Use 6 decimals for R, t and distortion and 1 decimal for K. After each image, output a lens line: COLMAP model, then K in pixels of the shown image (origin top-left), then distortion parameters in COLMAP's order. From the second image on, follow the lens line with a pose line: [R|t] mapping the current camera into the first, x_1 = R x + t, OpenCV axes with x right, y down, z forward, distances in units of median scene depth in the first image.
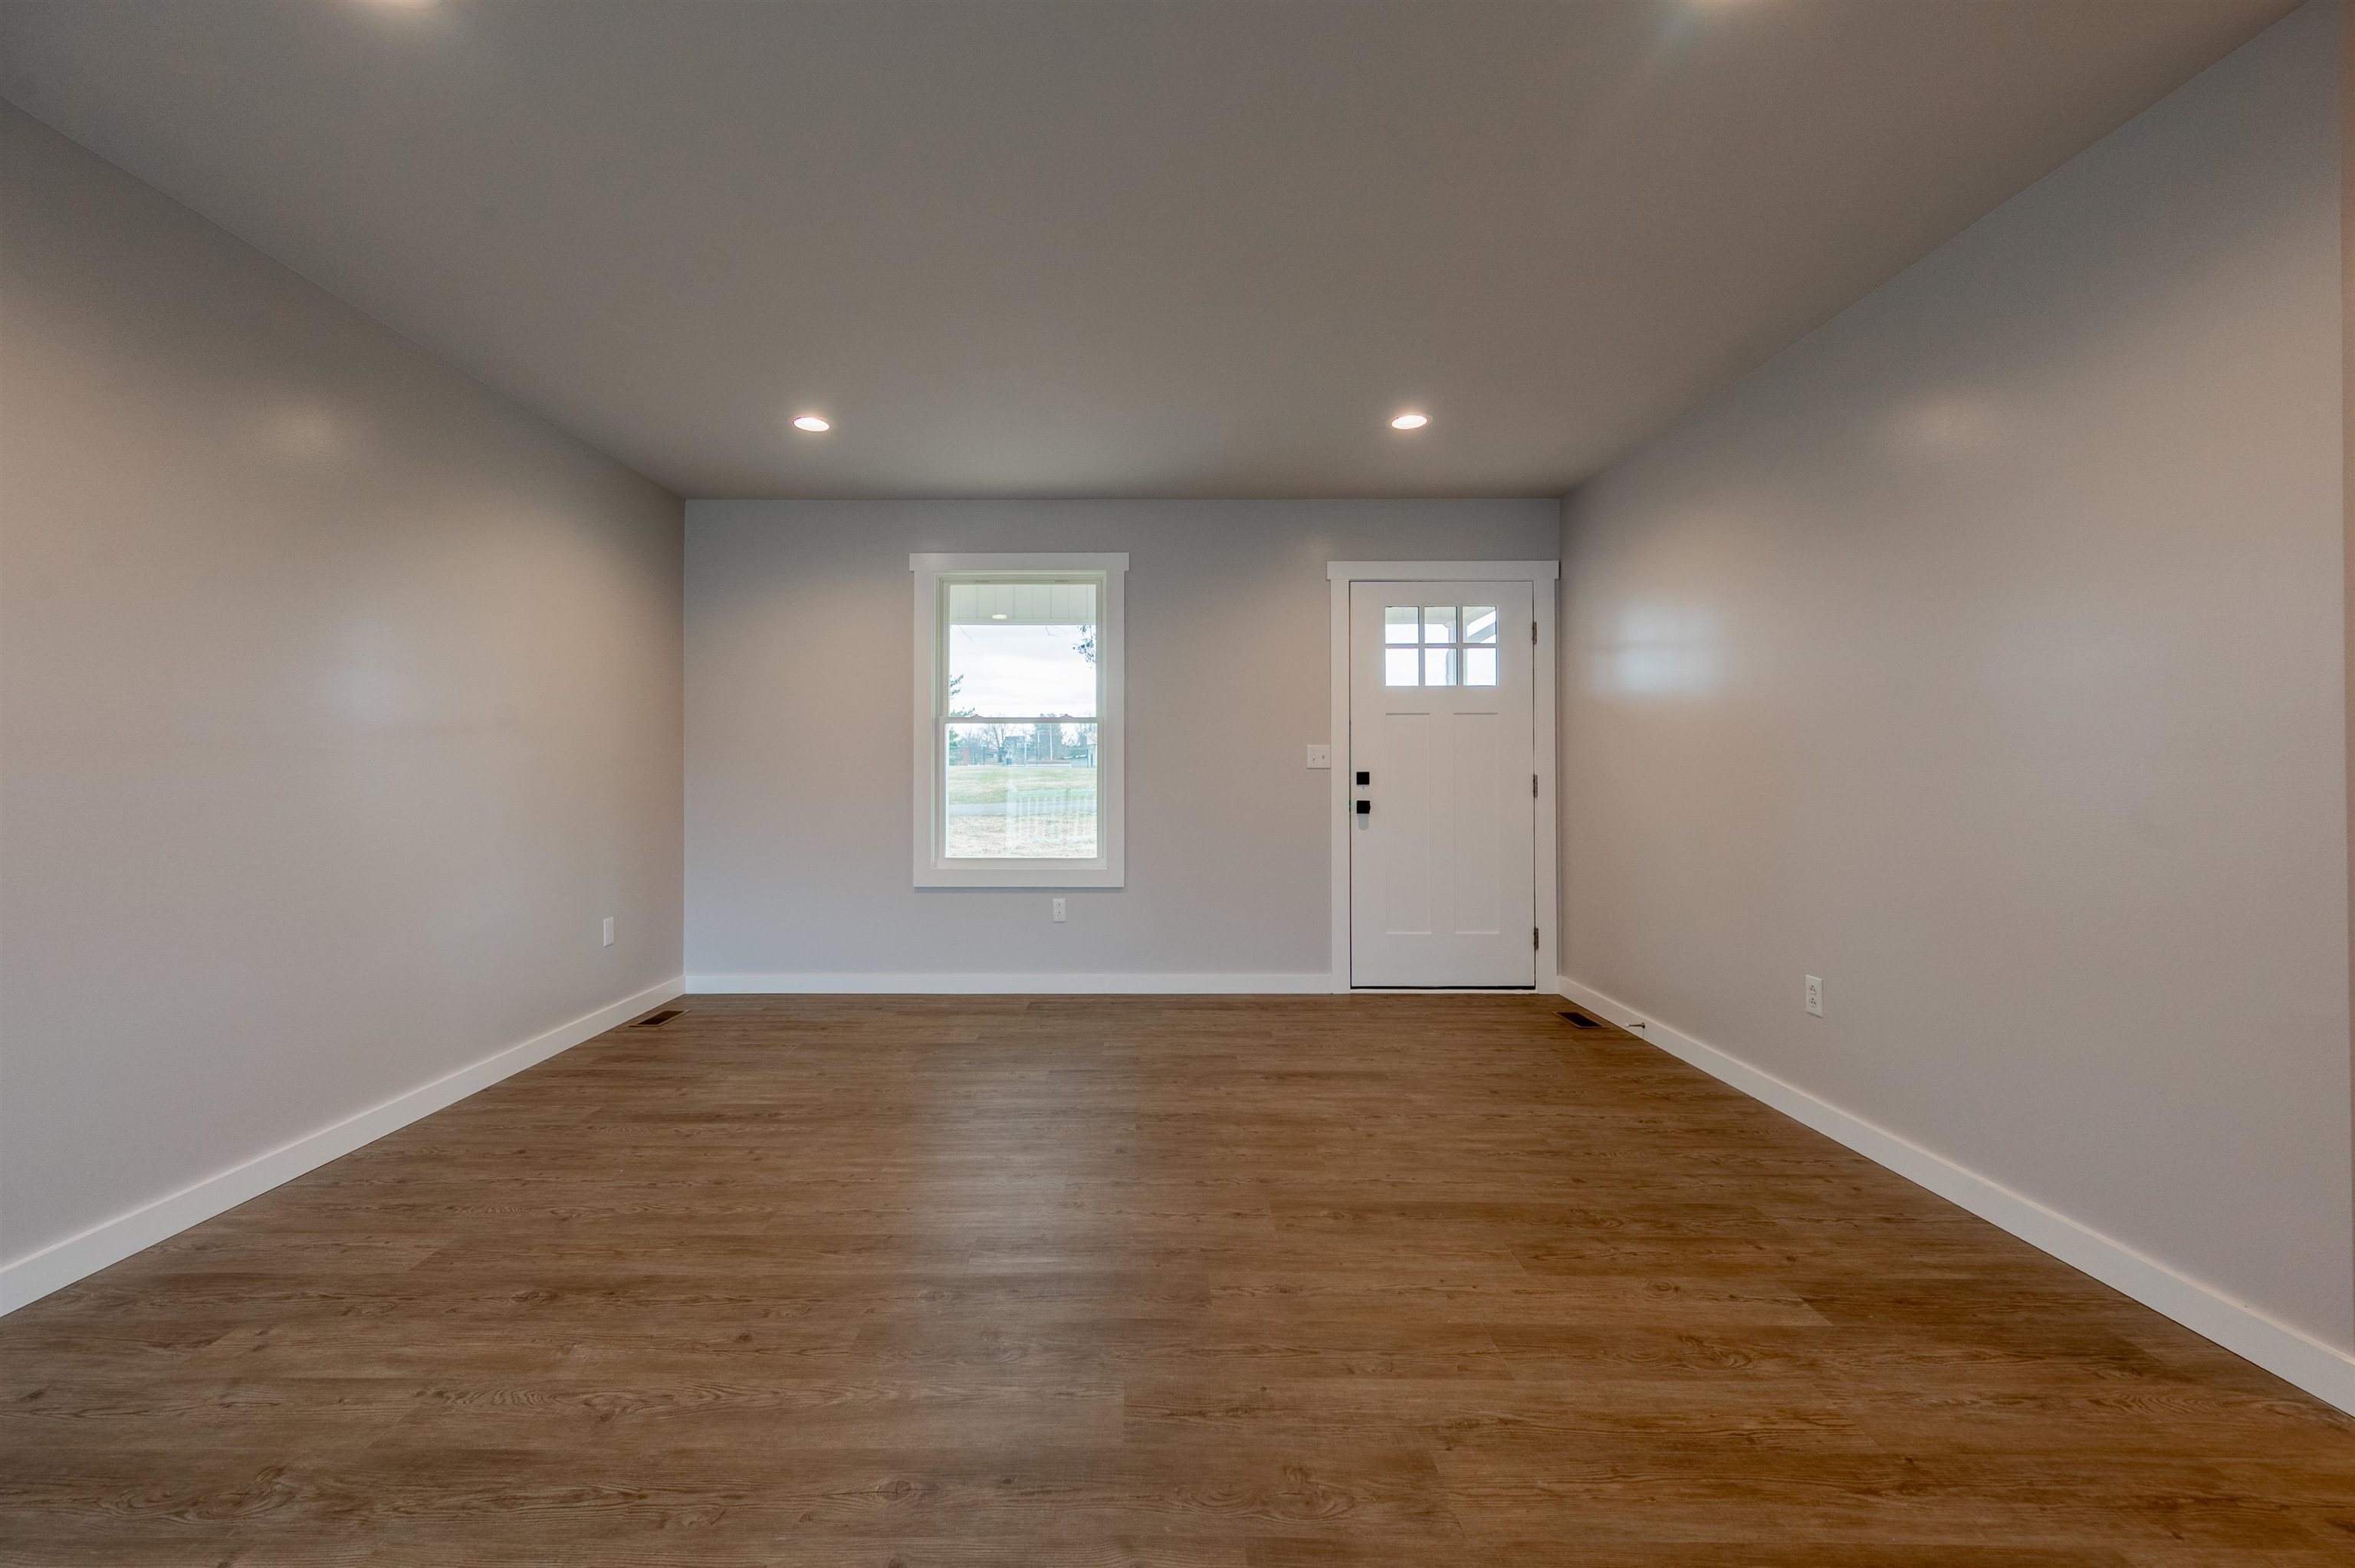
lens RADIAL K [[950.6, 0, 1139.1], [0, 950.6, 777.6], [0, 0, 1]] dist [0.002530, -0.000171]
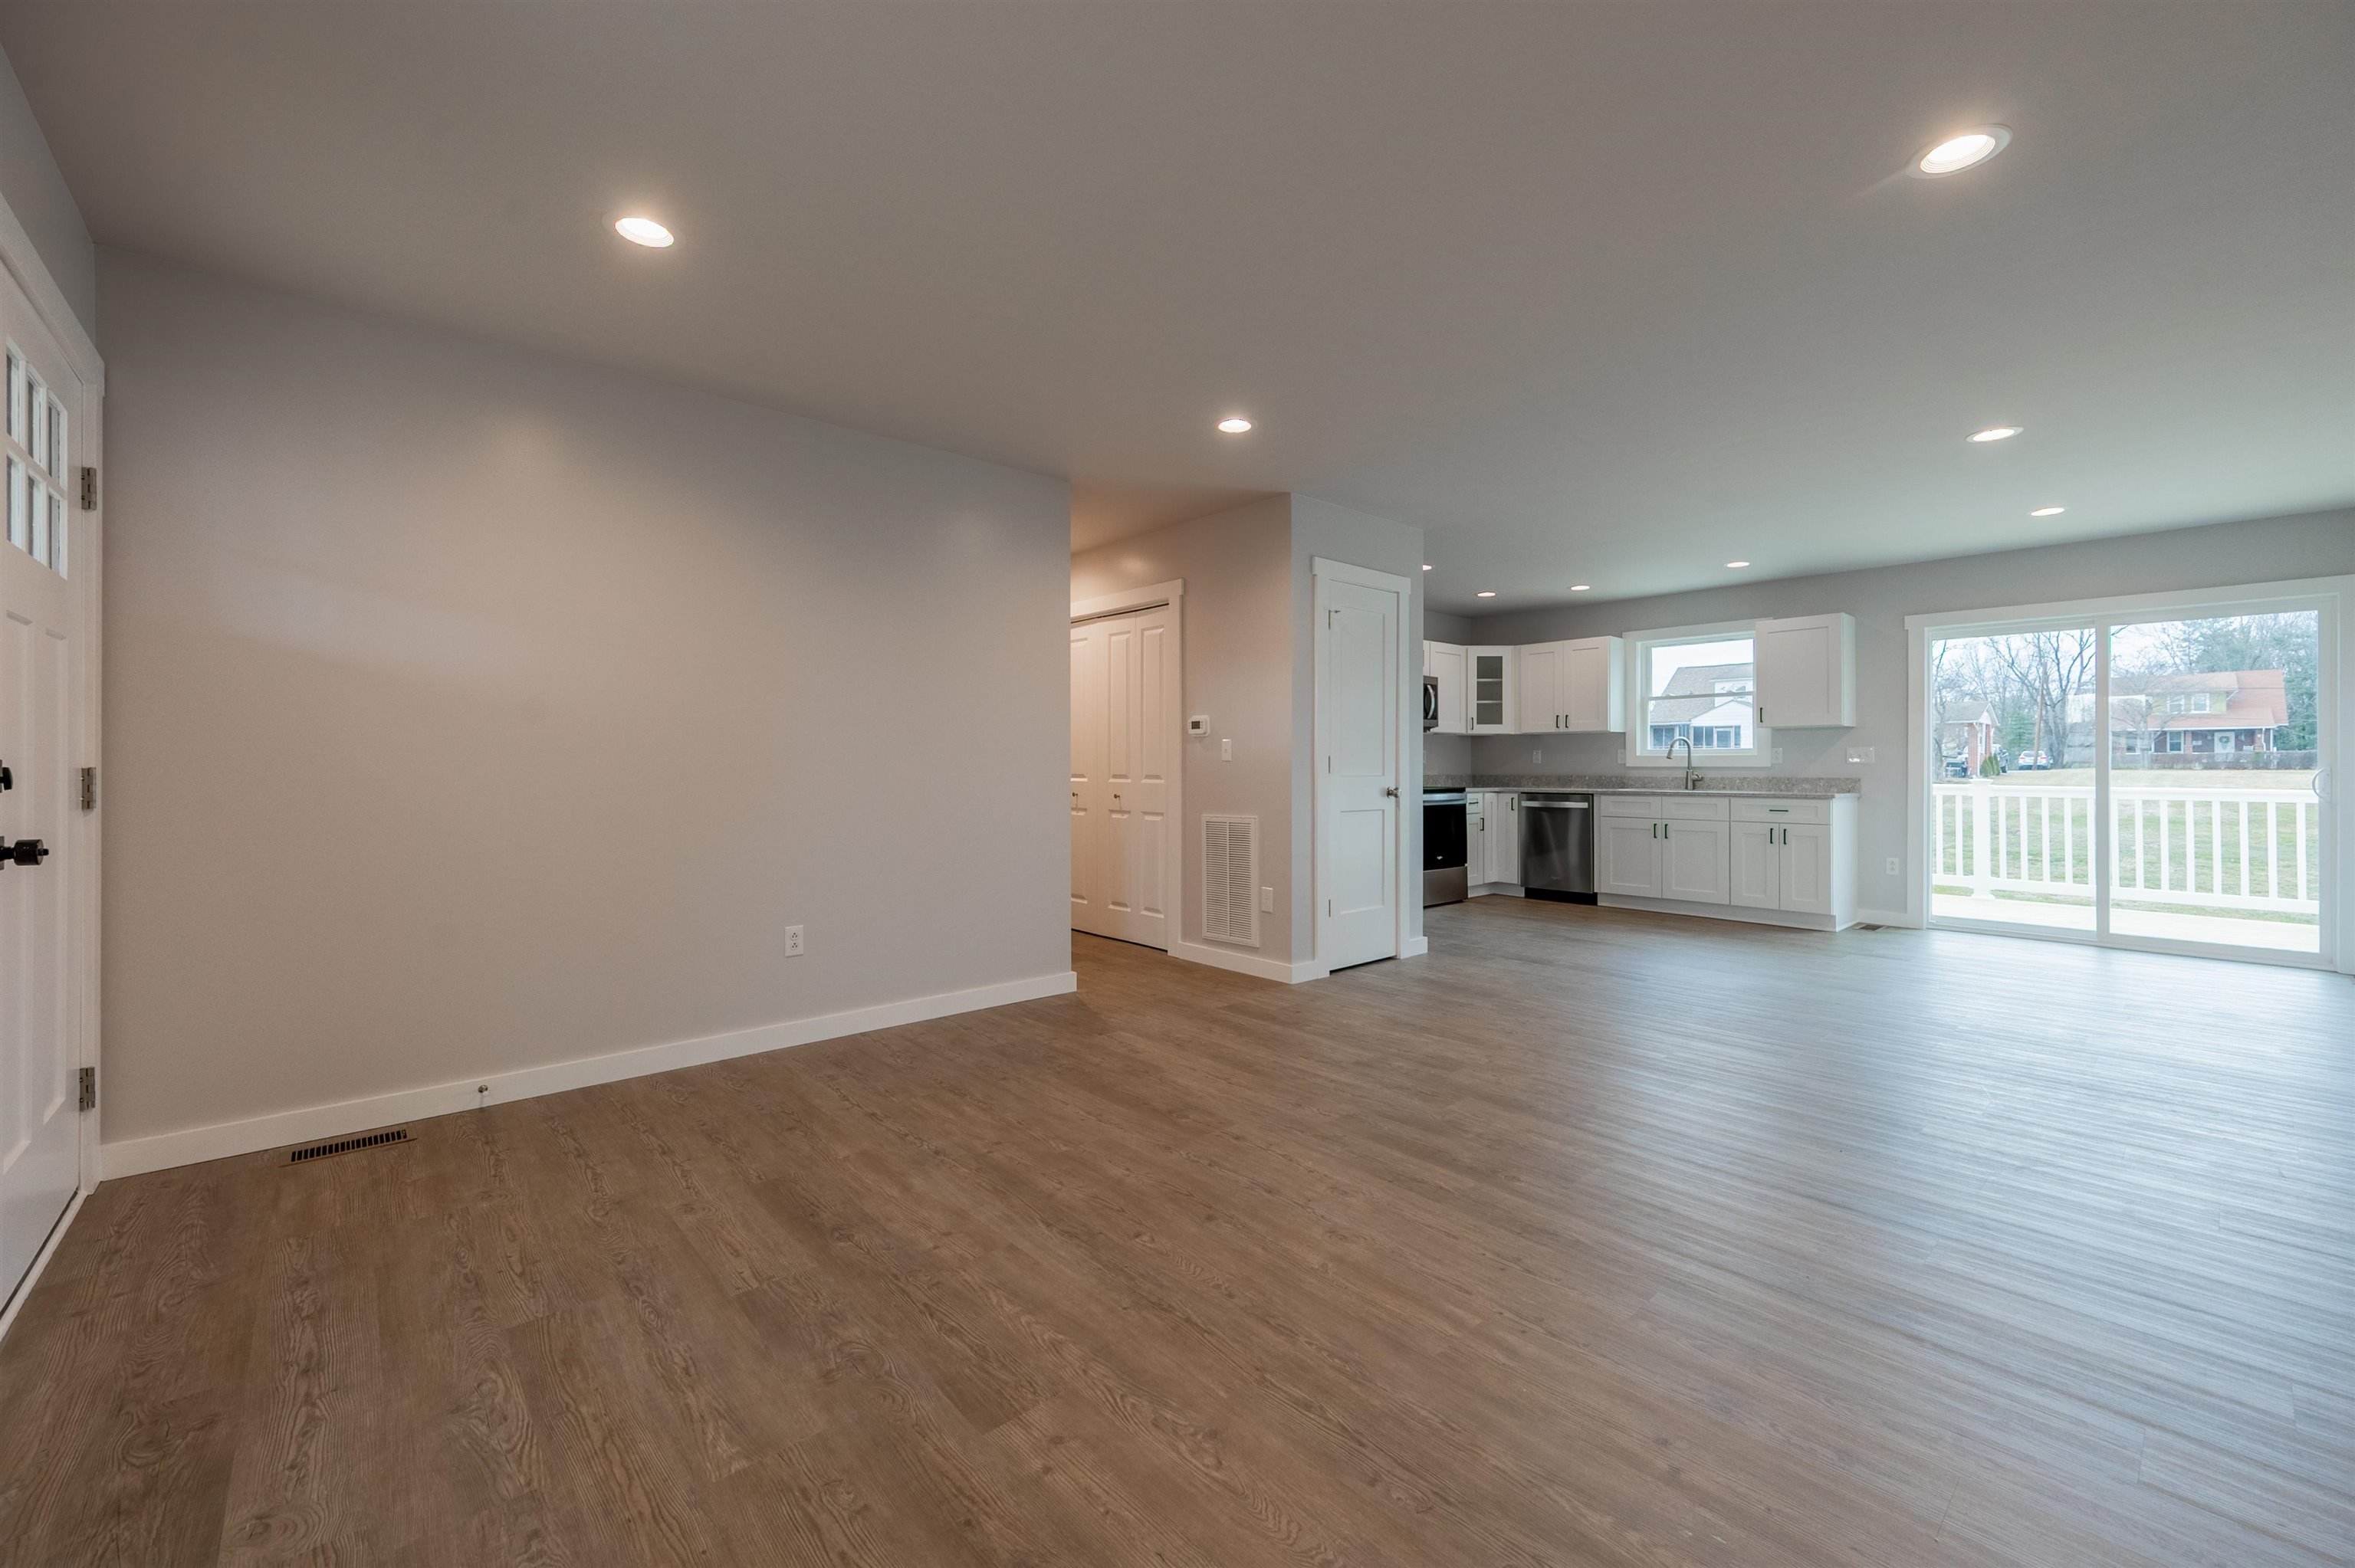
lens RADIAL K [[950.6, 0, 1203.2], [0, 950.6, 759.8], [0, 0, 1]] dist [0.002530, -0.000171]
pose [[-0.683943, 0.005330, 0.729516, -0.537008], [0.003684, 0.999986, -0.003852, -0.003393], [-0.729526, 0.000053, -0.683953, 1.354880]]
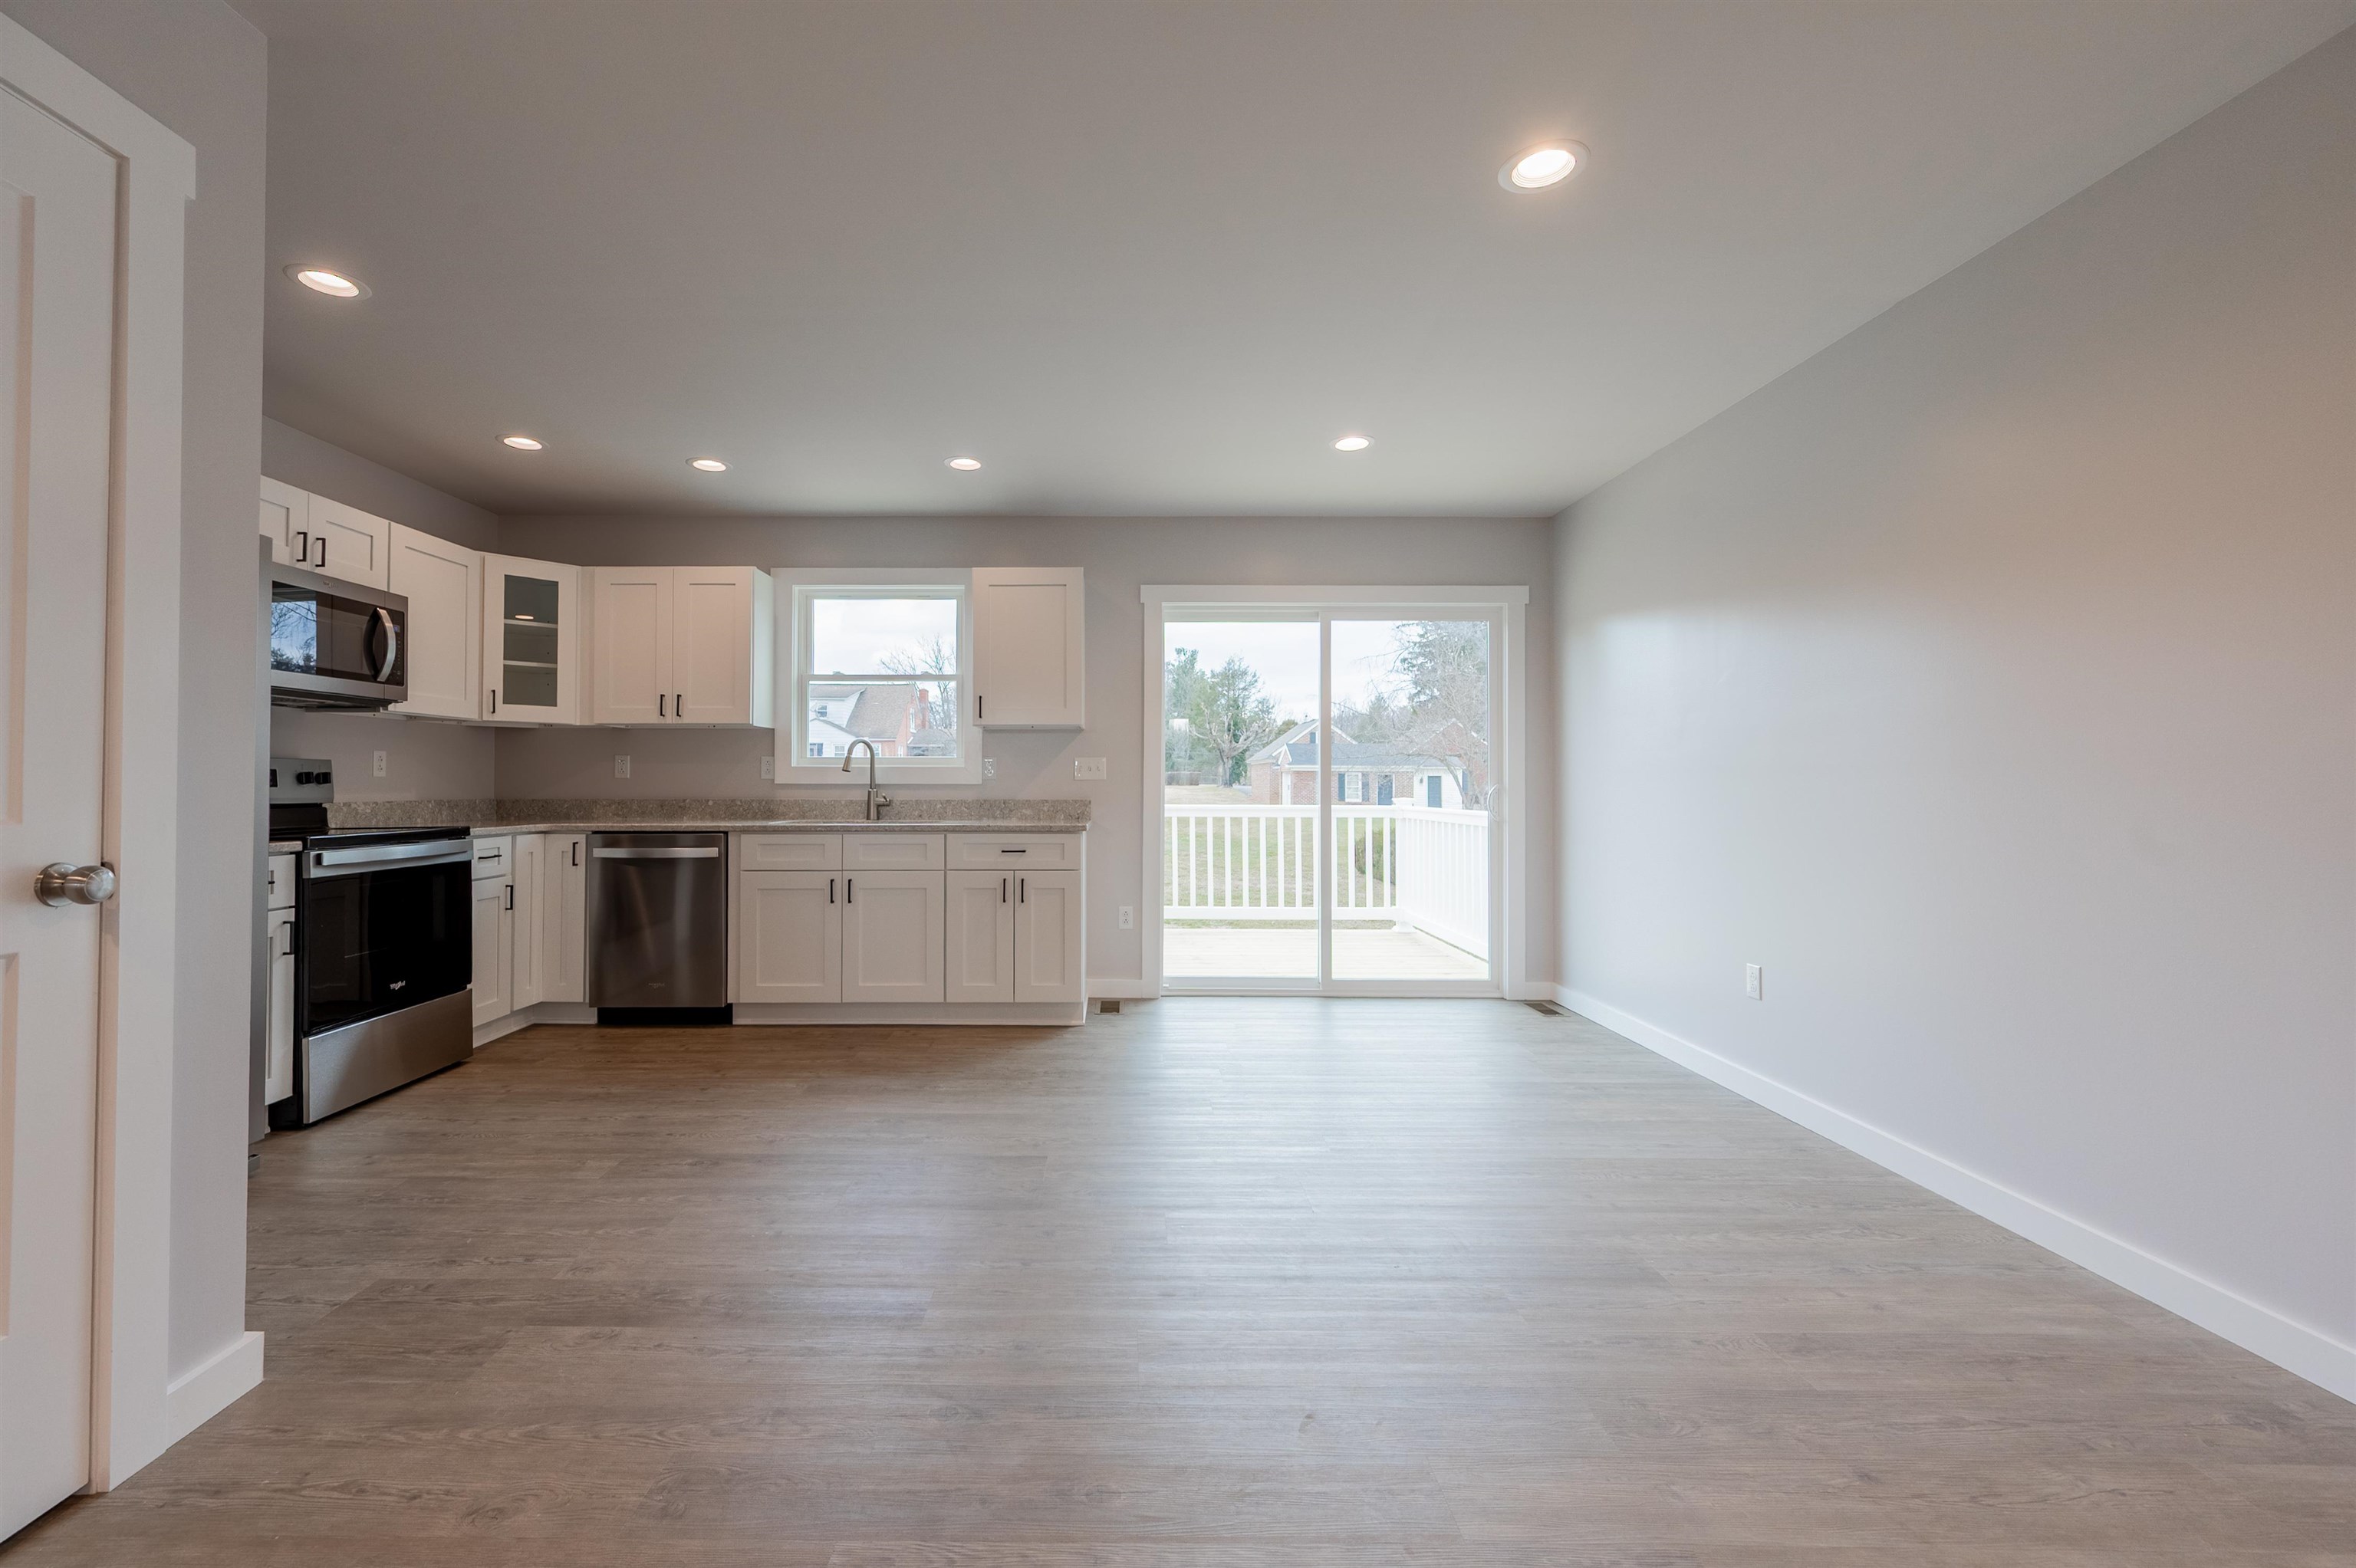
lens RADIAL K [[951.1, 0, 1115.9], [0, 951.1, 770.1], [0, 0, 1]] dist [0.002530, -0.000171]
pose [[-0.999982, -0.002088, -0.005626, -0.030215], [-0.002043, 0.999966, -0.007940, -0.003043], [0.005643, -0.007928, -0.999953, 0.410380]]
